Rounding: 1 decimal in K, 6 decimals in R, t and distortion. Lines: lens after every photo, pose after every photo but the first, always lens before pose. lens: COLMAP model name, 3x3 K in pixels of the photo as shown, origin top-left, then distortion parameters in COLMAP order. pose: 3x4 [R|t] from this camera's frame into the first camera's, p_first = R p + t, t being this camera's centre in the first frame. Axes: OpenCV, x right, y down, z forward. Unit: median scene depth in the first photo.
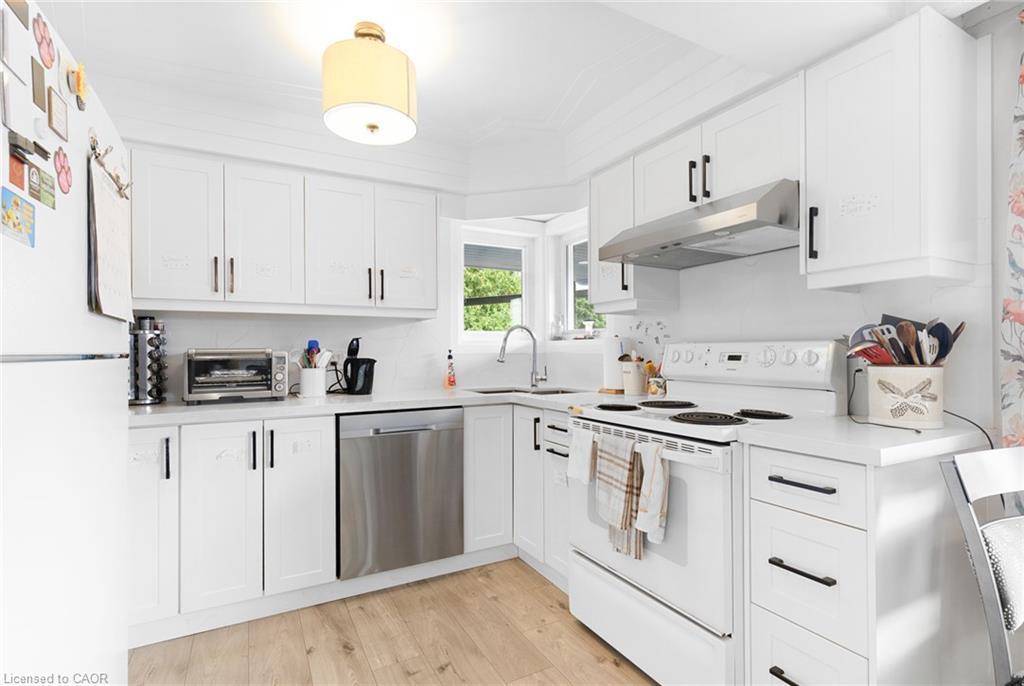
lens RADIAL K [[476.7, 0, 512.0], [0, 476.7, 343.0], [0, 0, 1]] dist [-0.001984, -0.000406]
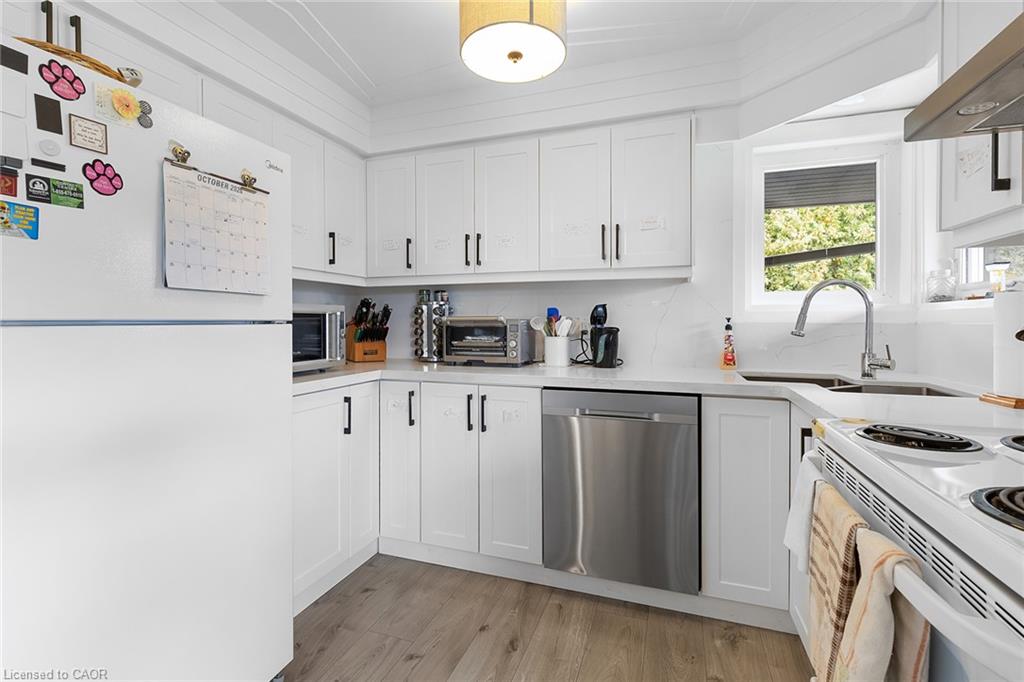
lens RADIAL K [[467.7, 0, 517.4], [0, 467.7, 320.3], [0, 0, 1]] dist [0.002536, 0.000368]
pose [[0.672069, 0.003795, -0.740479, 0.253264], [0.009638, 0.999857, 0.013872, 0.006362], [0.740426, -0.016460, 0.671937, 0.329075]]
